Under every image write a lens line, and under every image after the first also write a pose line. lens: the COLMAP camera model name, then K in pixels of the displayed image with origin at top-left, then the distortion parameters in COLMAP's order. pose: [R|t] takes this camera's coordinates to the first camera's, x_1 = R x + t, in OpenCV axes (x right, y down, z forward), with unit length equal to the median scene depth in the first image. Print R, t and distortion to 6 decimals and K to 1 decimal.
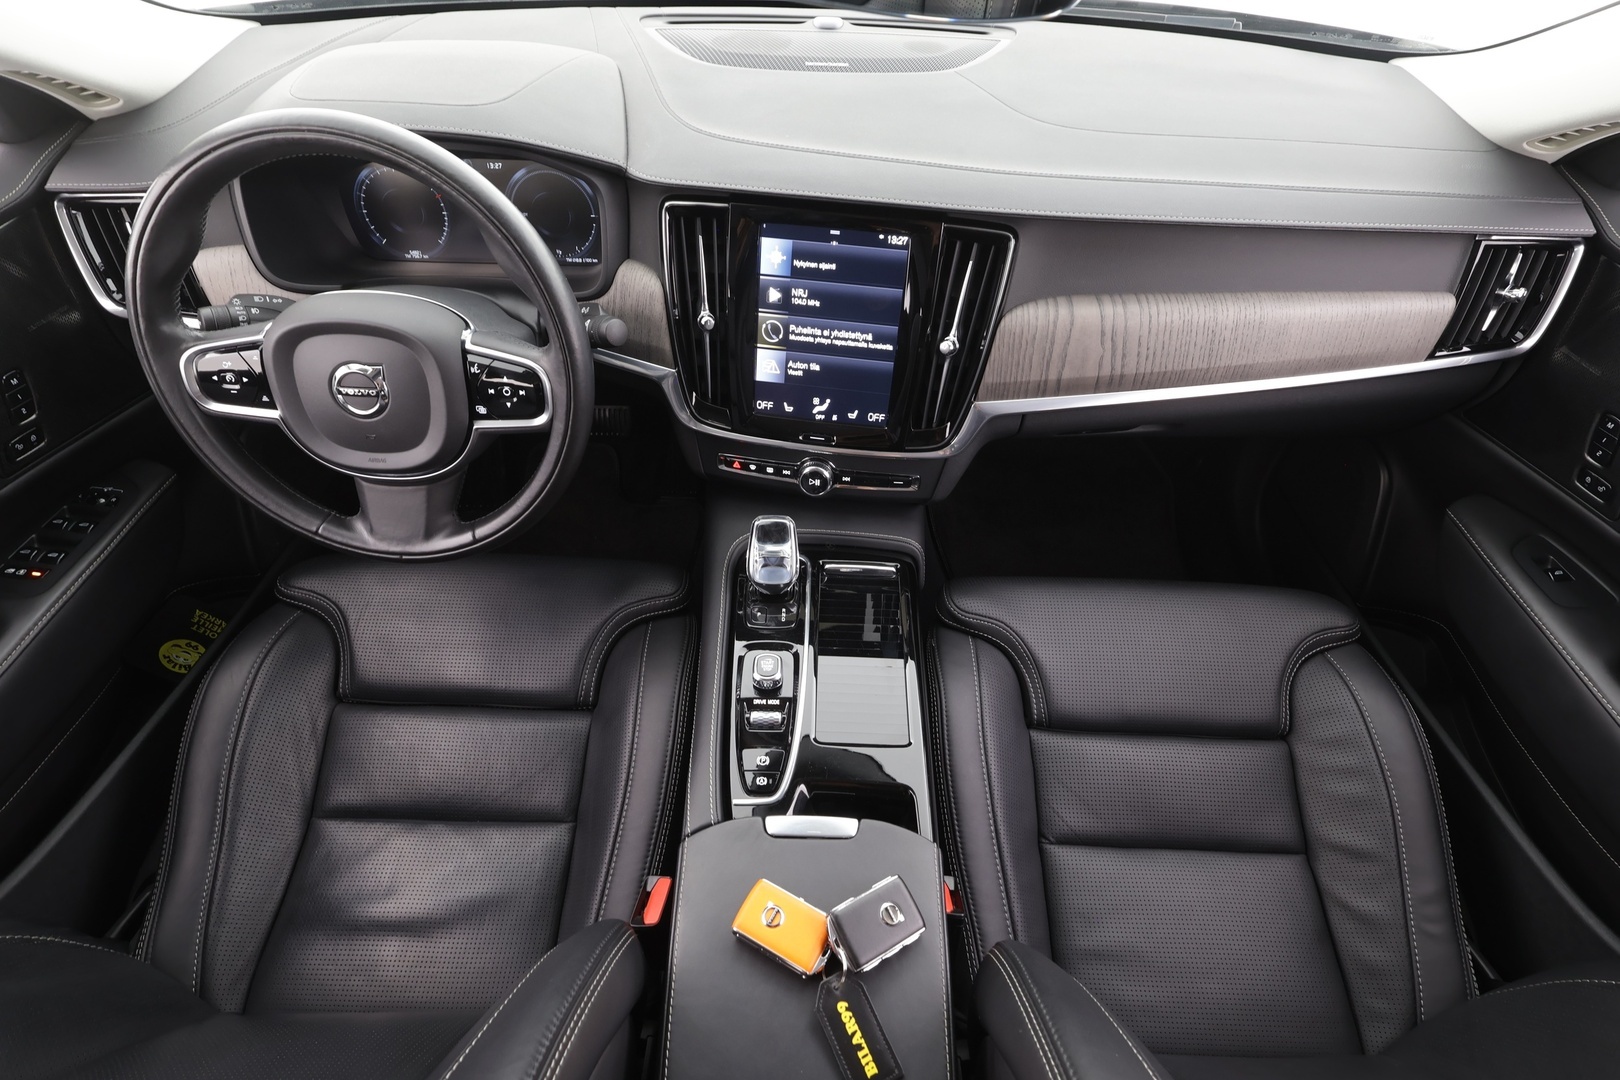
lens RADIAL K [[782.2, 0, 815.4], [0, 782.2, 543.7], [0, 0, 1]] dist [-0.008535, 0.000792]
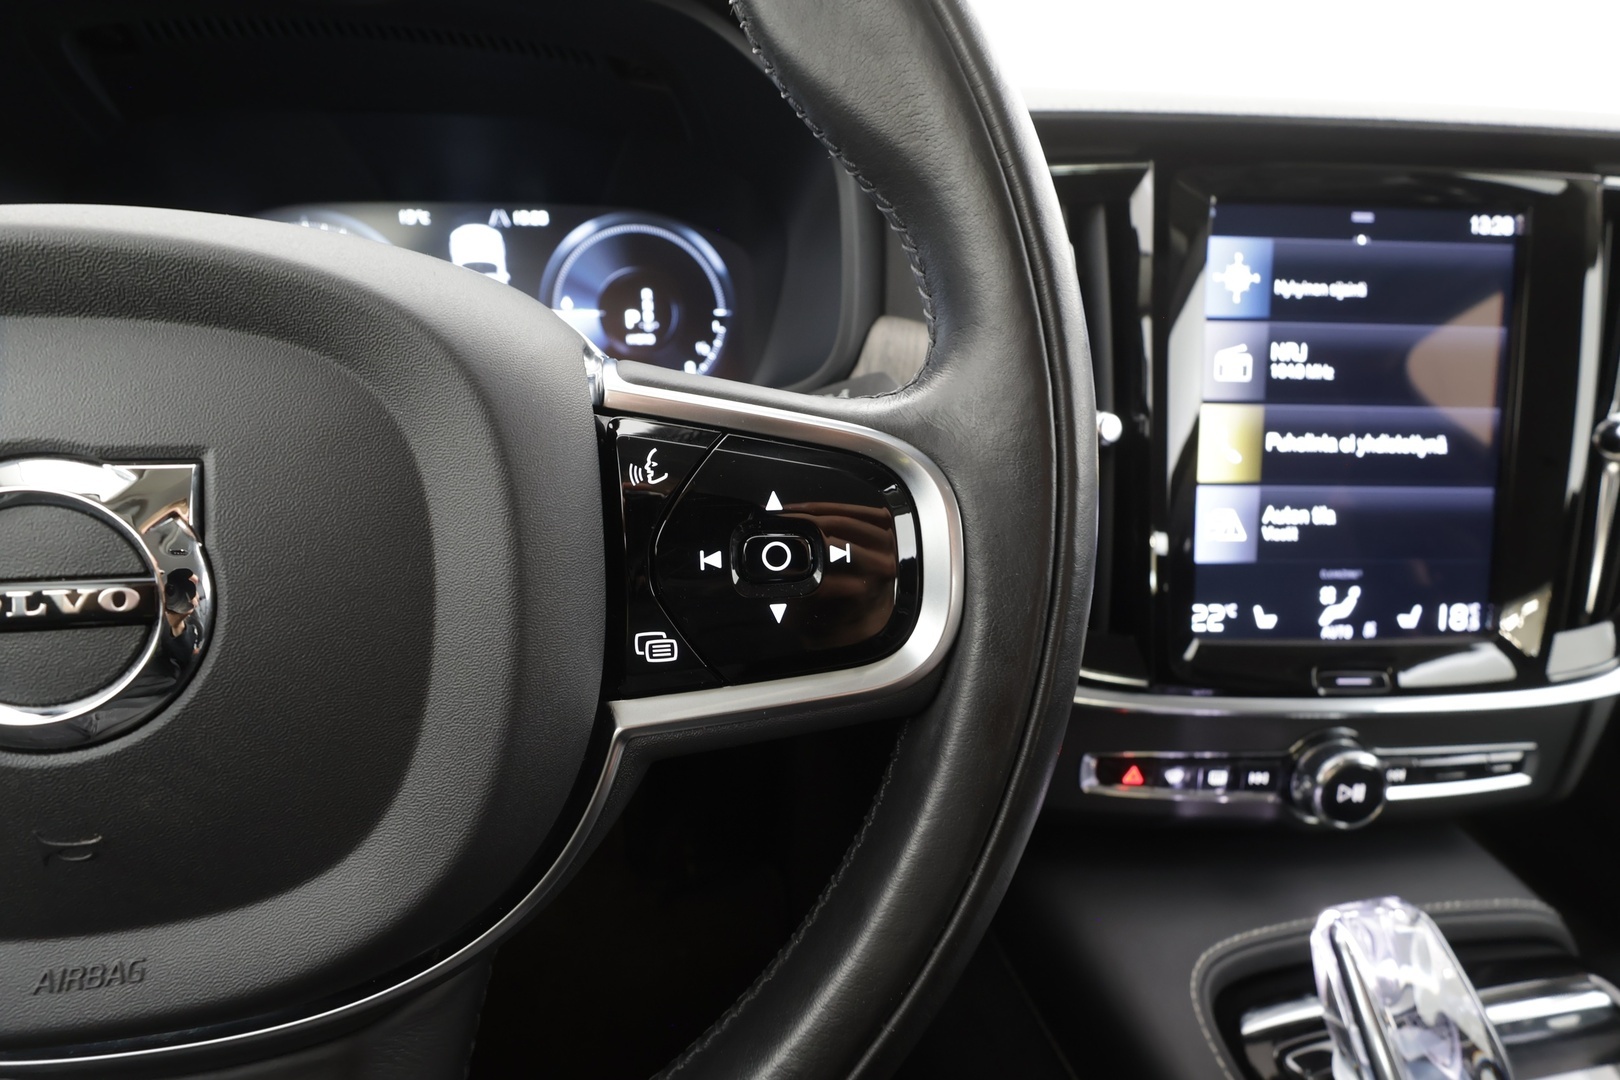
lens RADIAL K [[750.2, 0, 812.3], [0, 750.2, 545.9], [0, 0, 1]] dist [-0.003707, -0.001107]
pose [[0.981007, -0.078812, 0.177238, -0.361829], [0.142178, 0.913727, -0.380643, -0.093723], [-0.131948, 0.398613, 0.907578, 0.674815]]
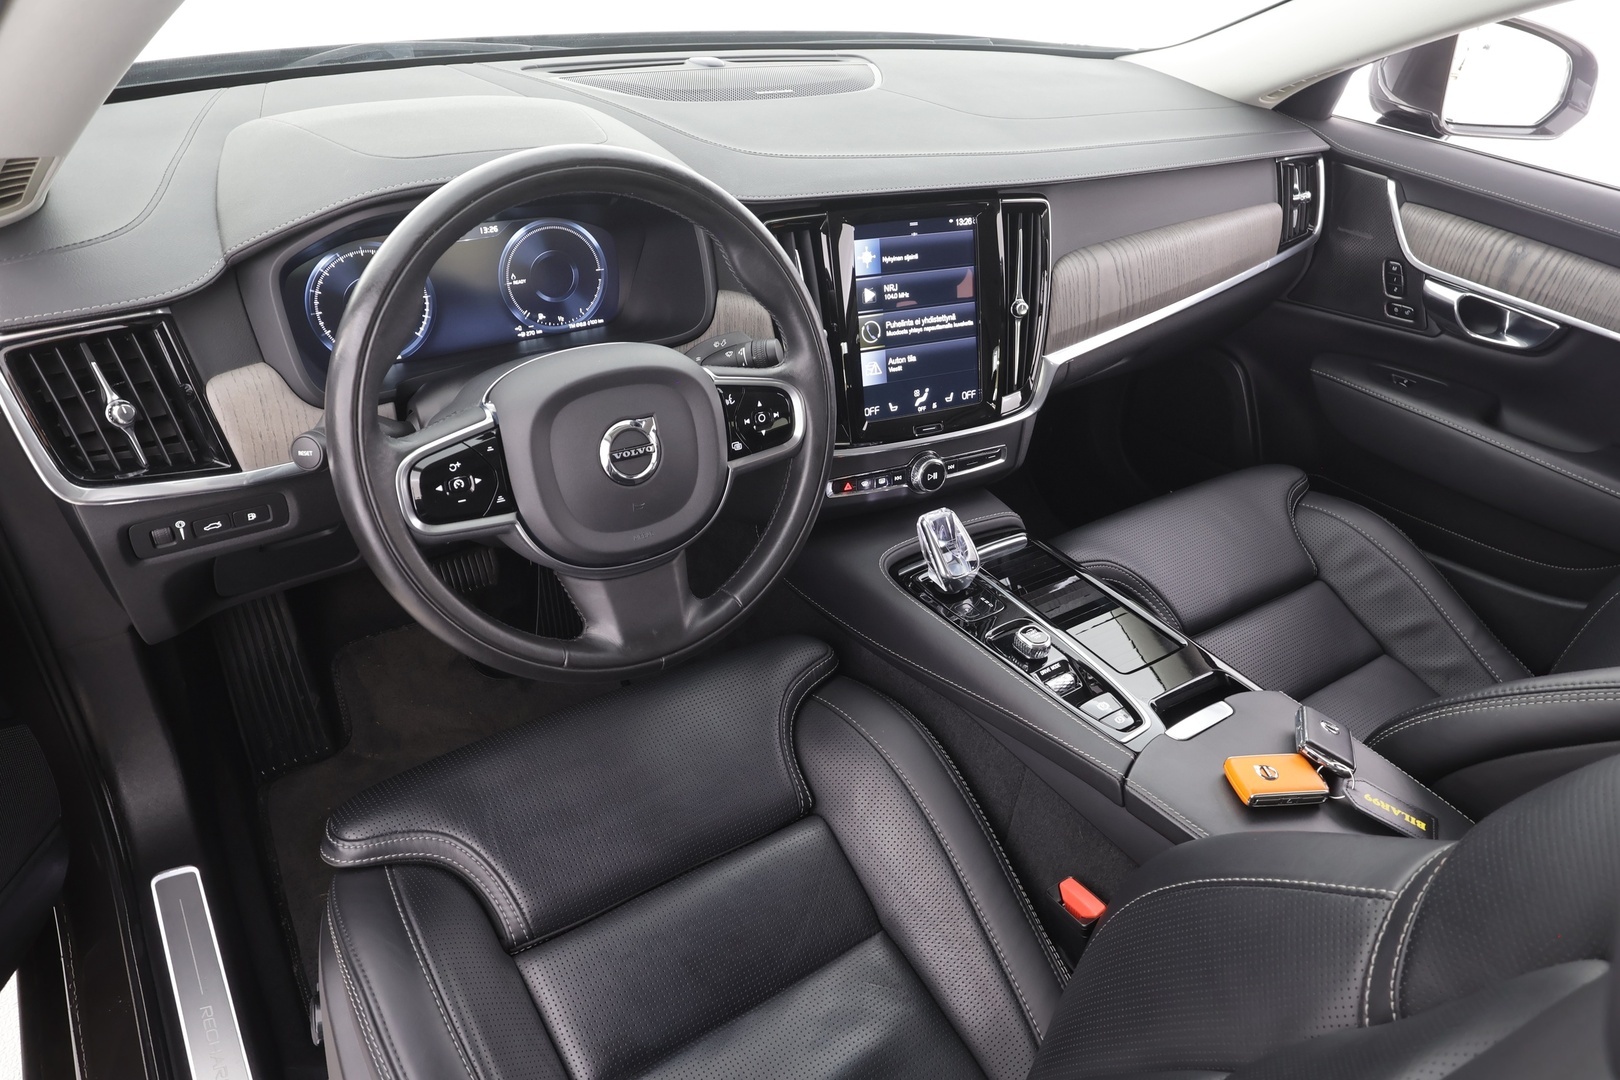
lens RADIAL K [[1046.7, 0, 809.0], [0, 1046.7, 542.6], [0, 0, 1]] dist [-0.005585, 0.000933]
pose [[0.814356, -0.293143, 0.500890, -0.849892], [0.385254, 0.918529, -0.088789, 0.055723], [-0.434054, 0.265276, 0.860944, -0.020963]]
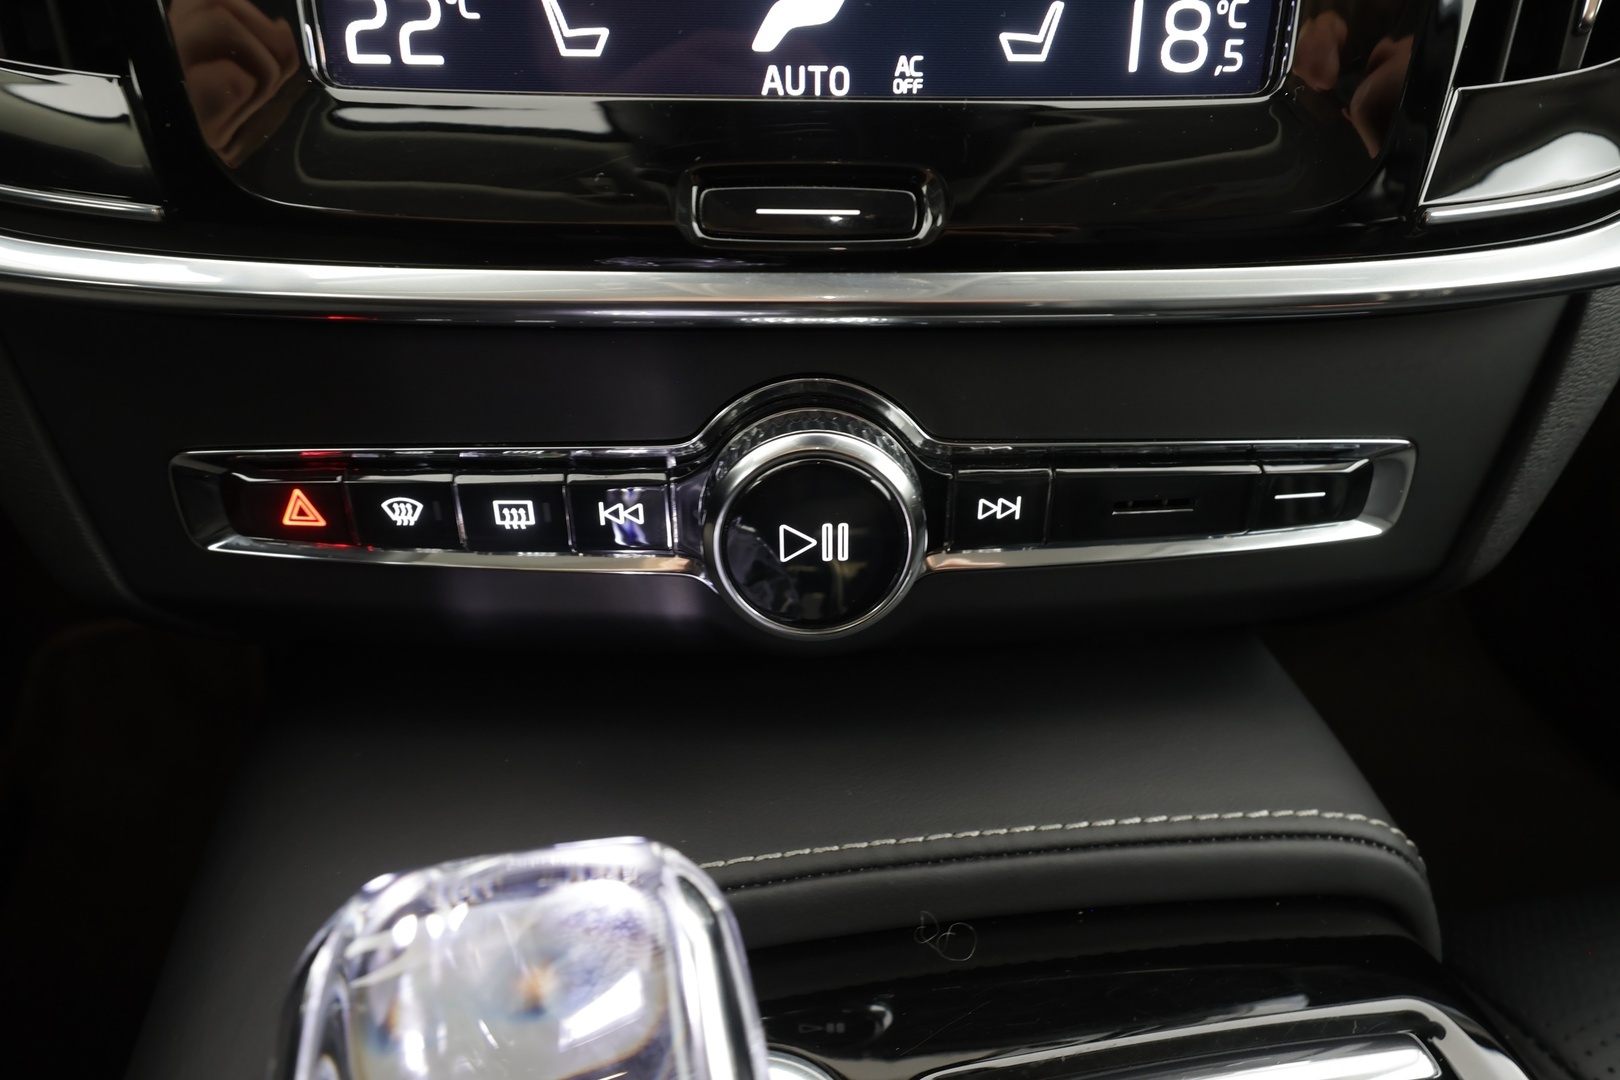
lens RADIAL K [[887.7, 0, 813.3], [0, 887.7, 545.9], [0, 0, 1]] dist [0.010592, 0.000029]
pose [[0.984469, -0.111334, 0.135737, -0.025845], [0.137942, 0.968820, -0.205816, -0.046493], [-0.108591, 0.221344, 0.969131, 0.897834]]
